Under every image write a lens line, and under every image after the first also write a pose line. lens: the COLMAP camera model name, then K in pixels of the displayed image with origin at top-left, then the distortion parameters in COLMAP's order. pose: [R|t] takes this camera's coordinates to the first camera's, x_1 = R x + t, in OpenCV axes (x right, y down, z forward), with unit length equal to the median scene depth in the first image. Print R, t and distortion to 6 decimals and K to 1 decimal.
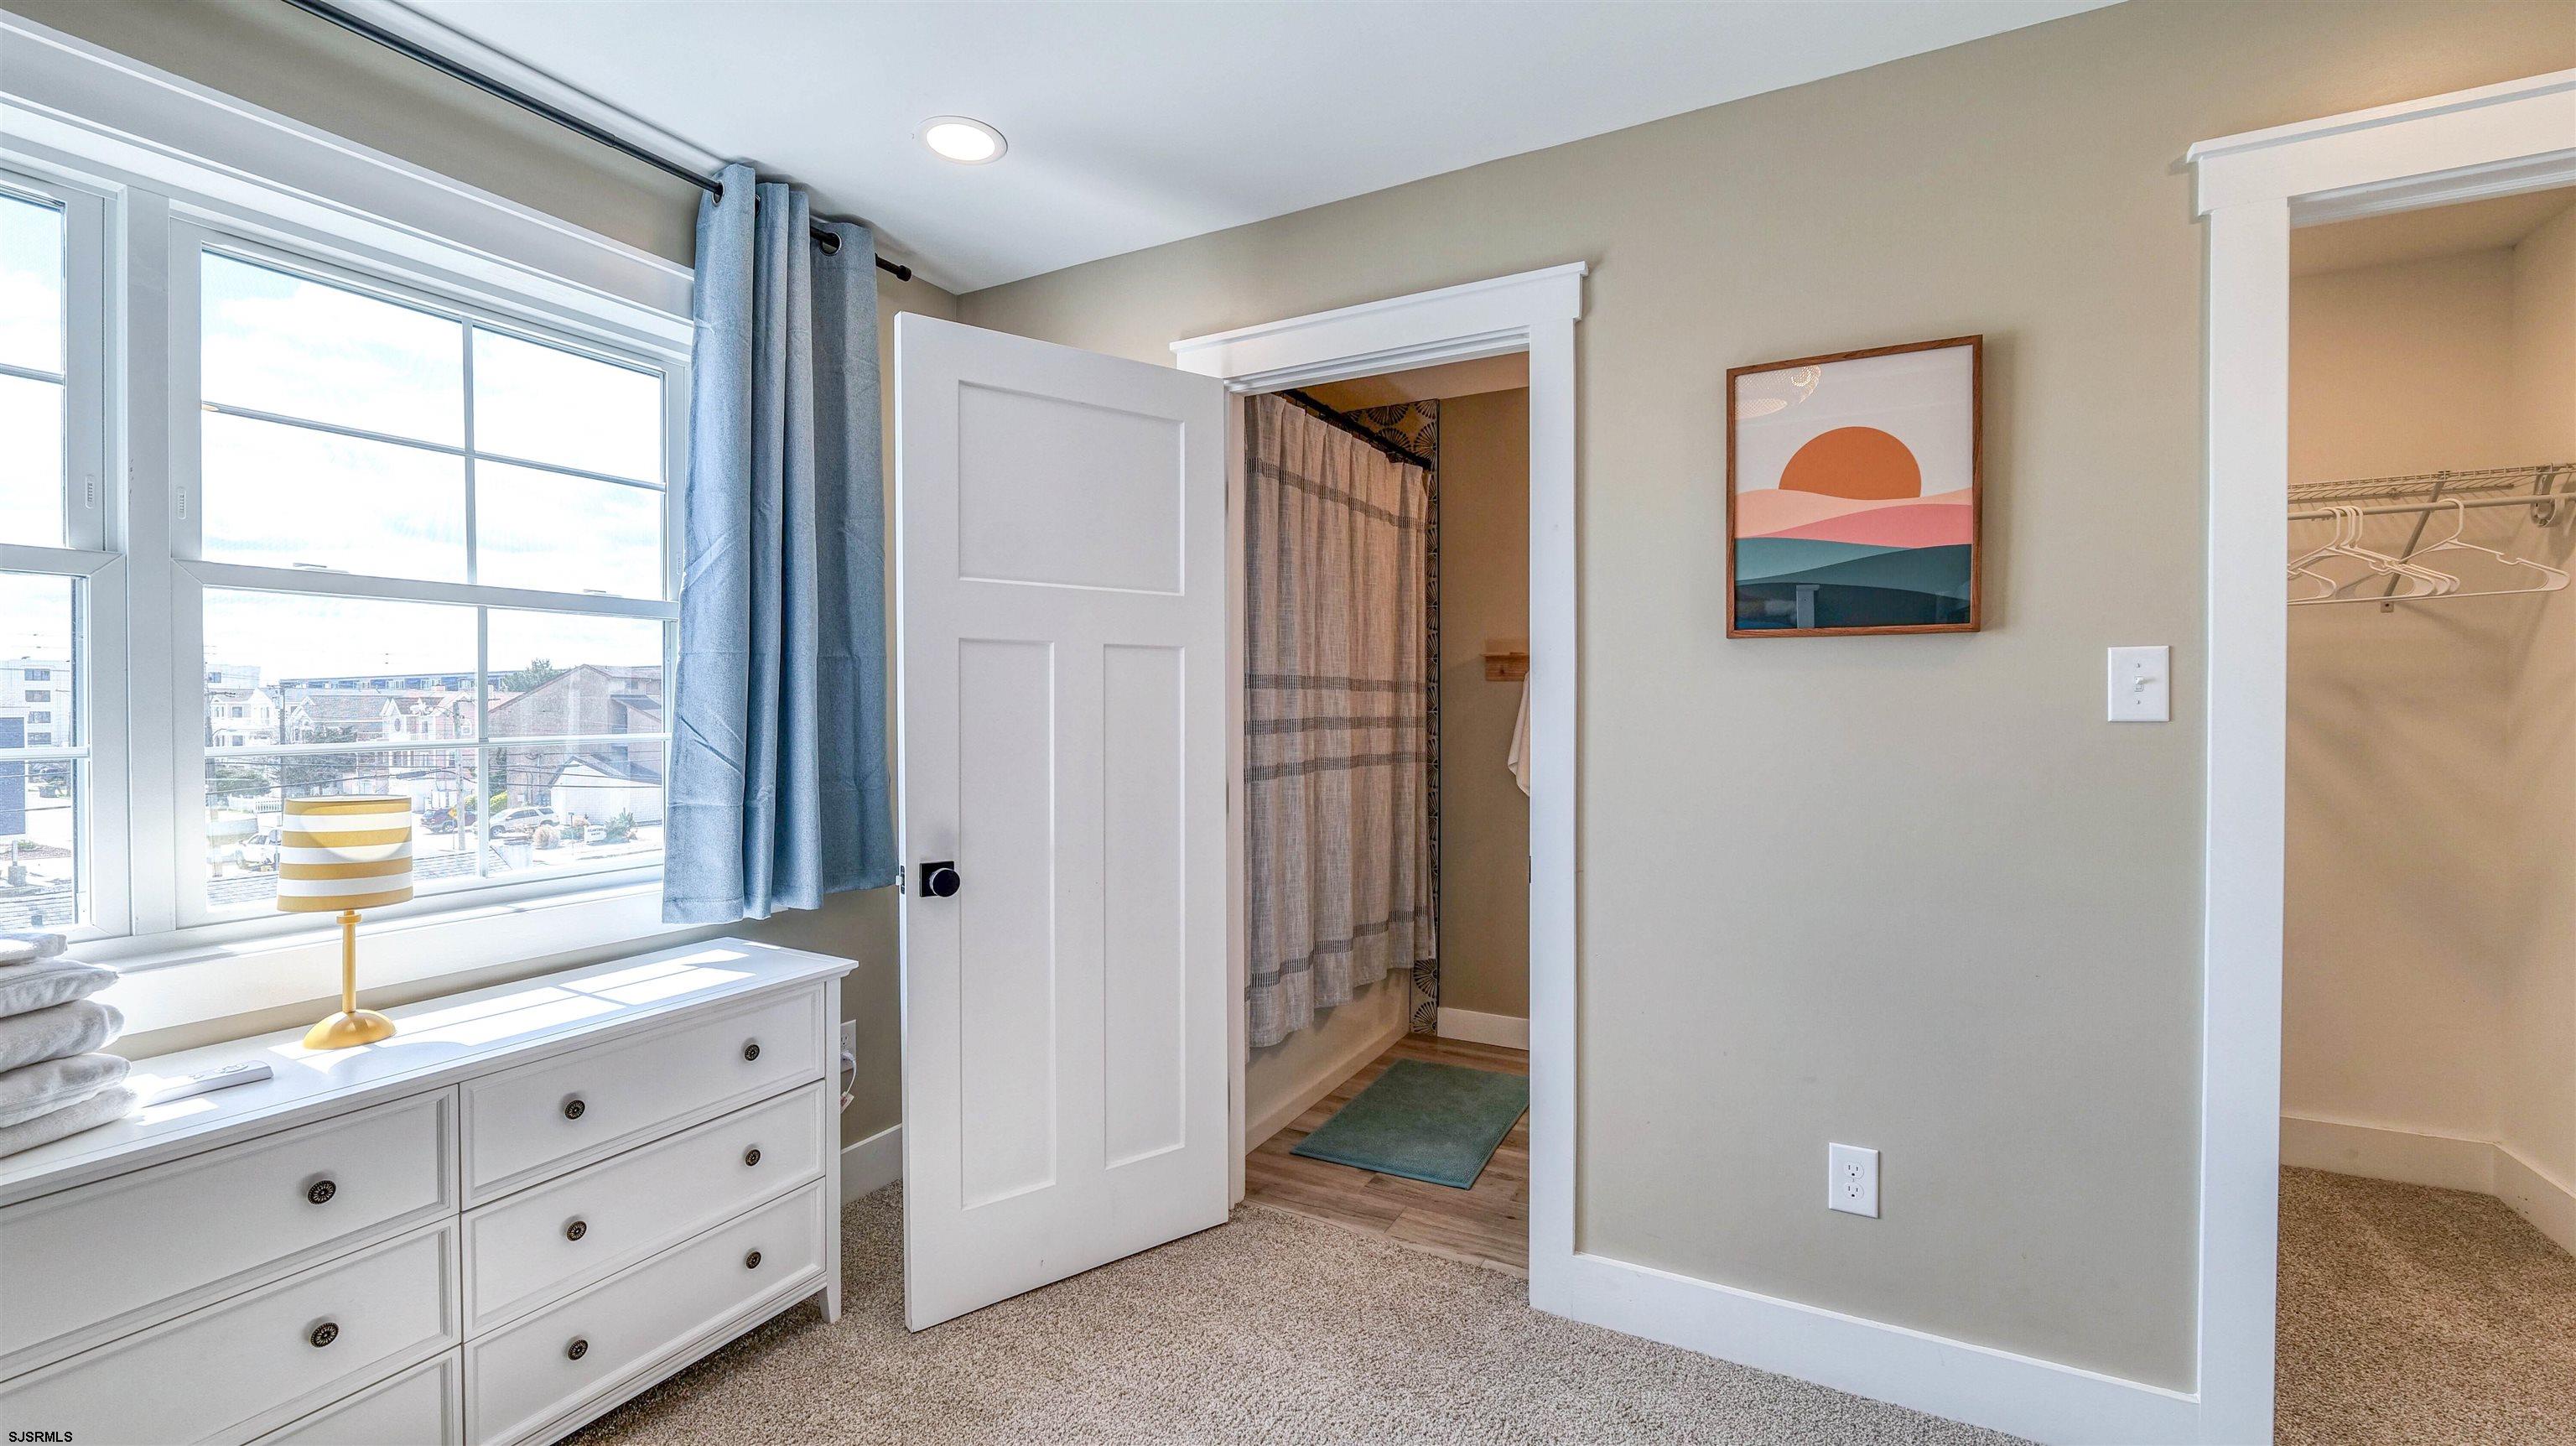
lens RADIAL K [[1045.4, 0, 1285.4], [0, 1045.4, 705.0], [0, 0, 1]] dist [-0.012617, 0.000284]
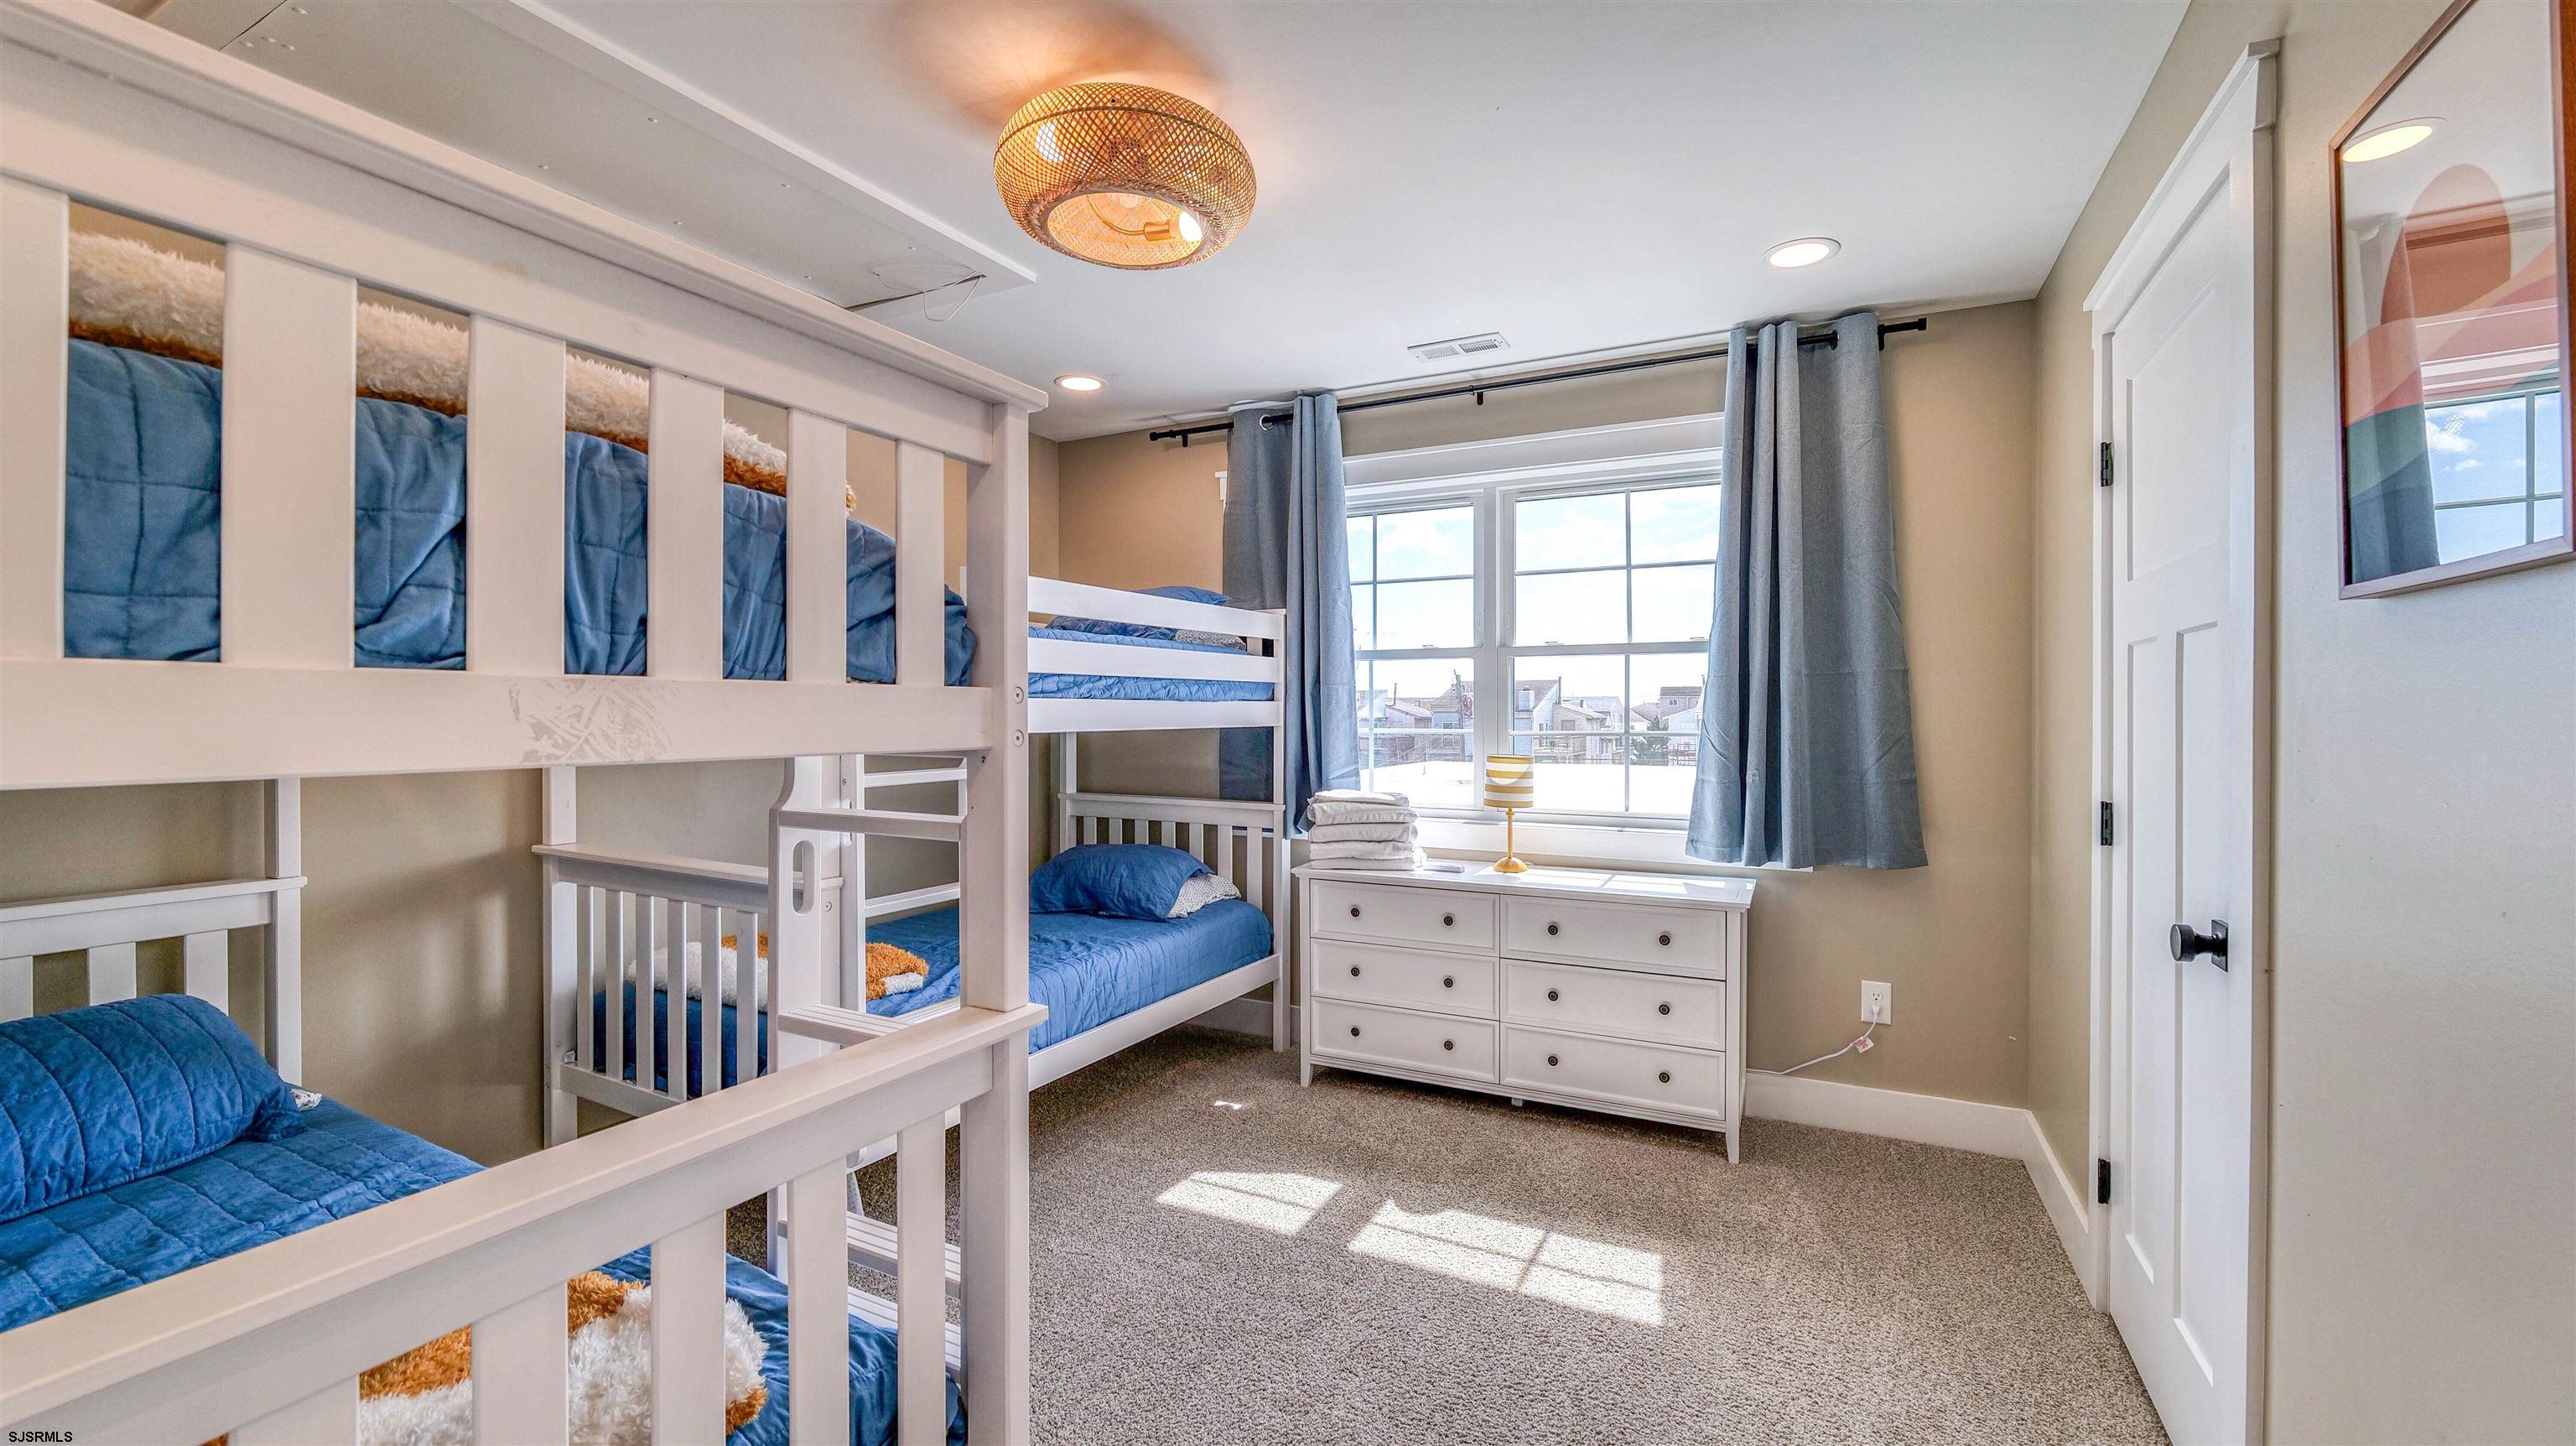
lens RADIAL K [[1045.4, 0, 1281.6], [0, 1045.4, 716.0], [0, 0, 1]] dist [-0.012617, 0.000284]
pose [[0.023461, 0.004582, -0.999714, 1.080527], [-0.005025, 0.999977, 0.004465, 0.001228], [0.999712, 0.004919, 0.023484, 0.433884]]
